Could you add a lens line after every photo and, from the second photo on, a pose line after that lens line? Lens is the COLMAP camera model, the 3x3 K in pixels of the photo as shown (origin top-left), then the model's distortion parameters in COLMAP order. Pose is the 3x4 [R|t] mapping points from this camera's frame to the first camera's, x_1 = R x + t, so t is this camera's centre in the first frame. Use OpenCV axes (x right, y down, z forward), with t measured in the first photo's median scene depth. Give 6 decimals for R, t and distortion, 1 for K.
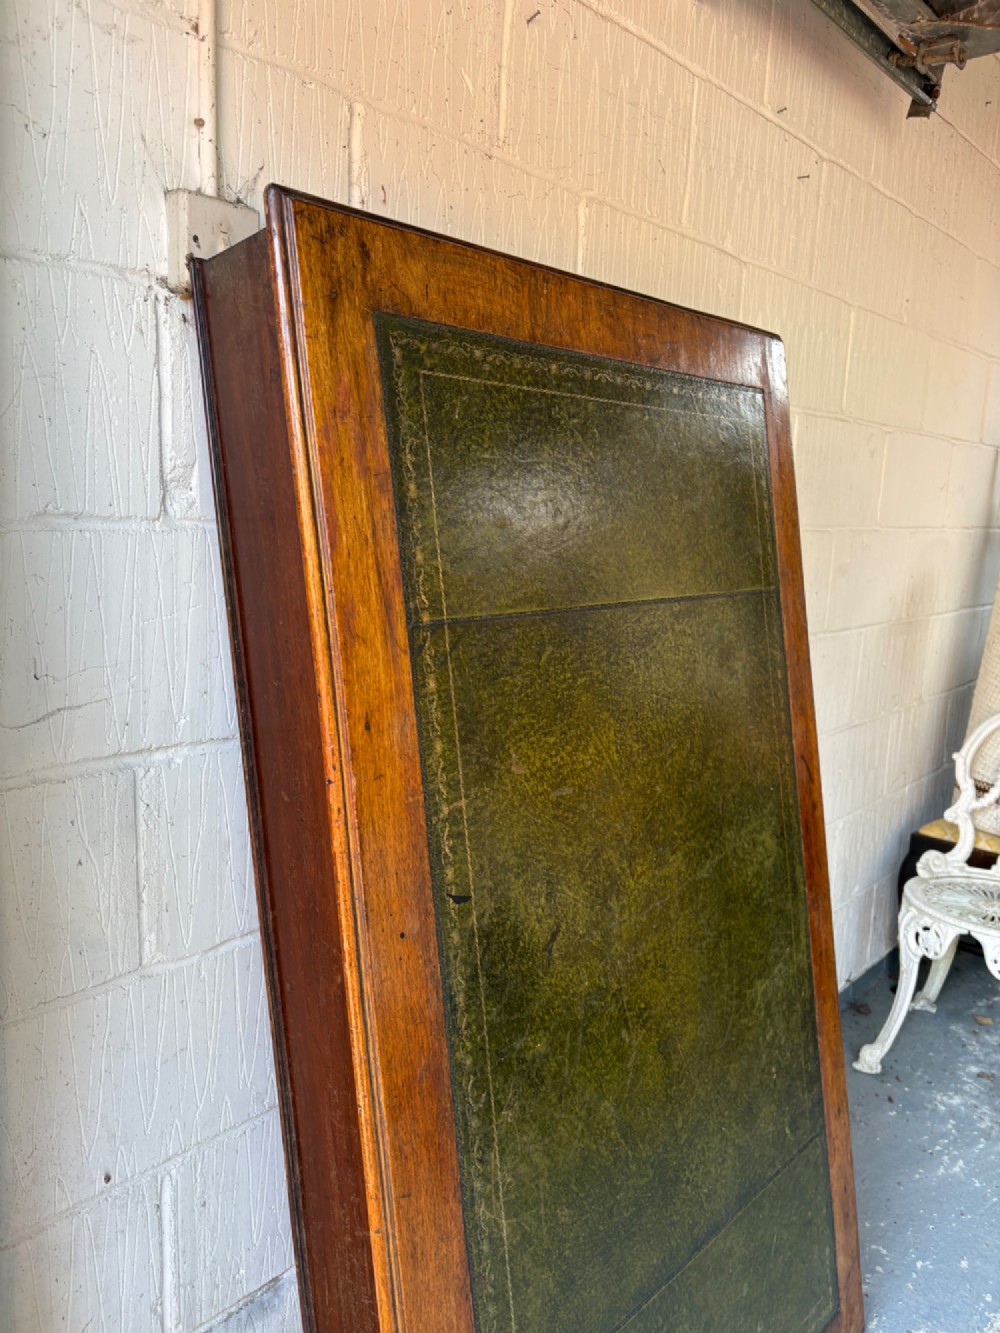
lens RADIAL K [[1030.9, 0, 490.2], [0, 1030.9, 665.3], [0, 0, 1]] dist [0.045587, -0.065040]
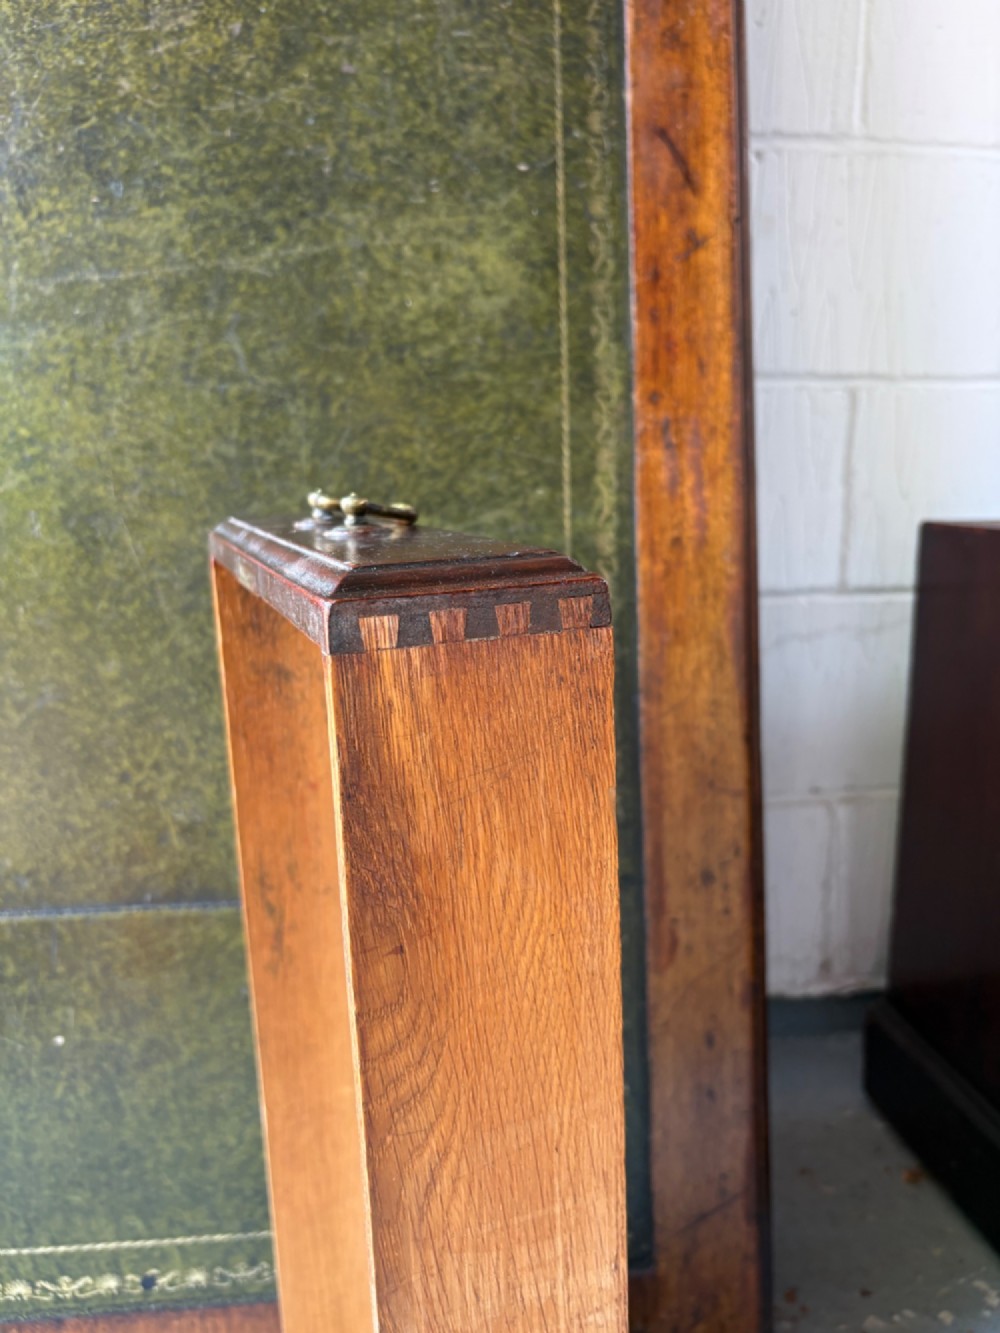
lens RADIAL K [[1030.9, 0, 502.0], [0, 1030.9, 662.7], [0, 0, 1]] dist [0.045587, -0.065040]
pose [[0.749551, 0.086434, -0.656279, 0.718476], [-0.080207, 0.995993, 0.039569, 0.396837], [0.657069, 0.022979, 0.753480, 0.708582]]
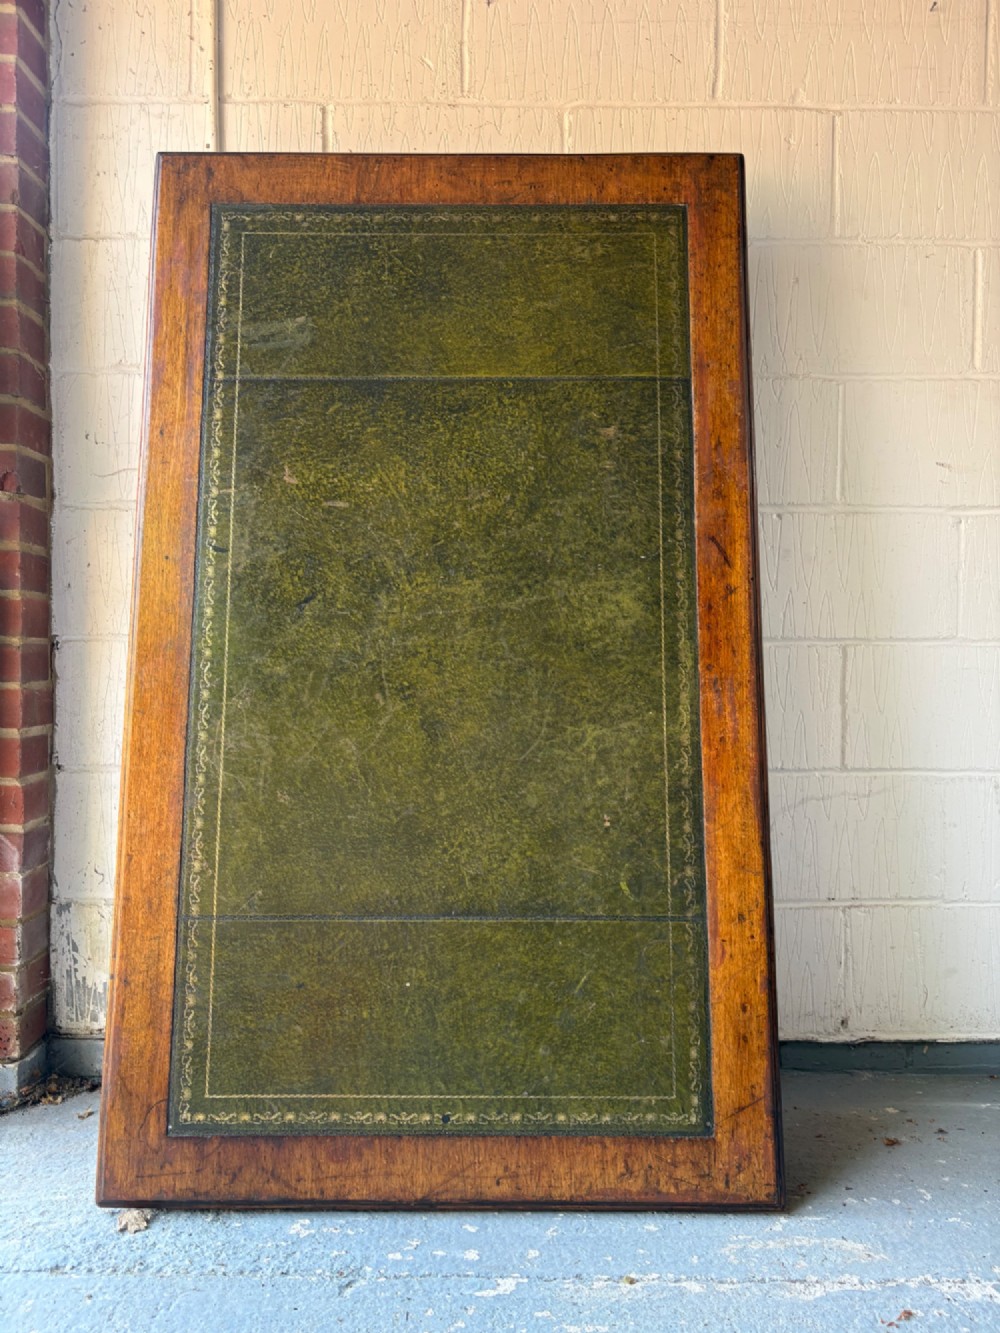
lens RADIAL K [[1030.9, 0, 485.3], [0, 1030.9, 670.8], [0, 0, 1]] dist [0.045587, -0.065040]
pose [[0.665736, -0.016653, -0.746001, 1.092358], [-0.102926, 0.988145, -0.113911, 0.426617], [0.739054, 0.152617, 0.656130, 0.244962]]
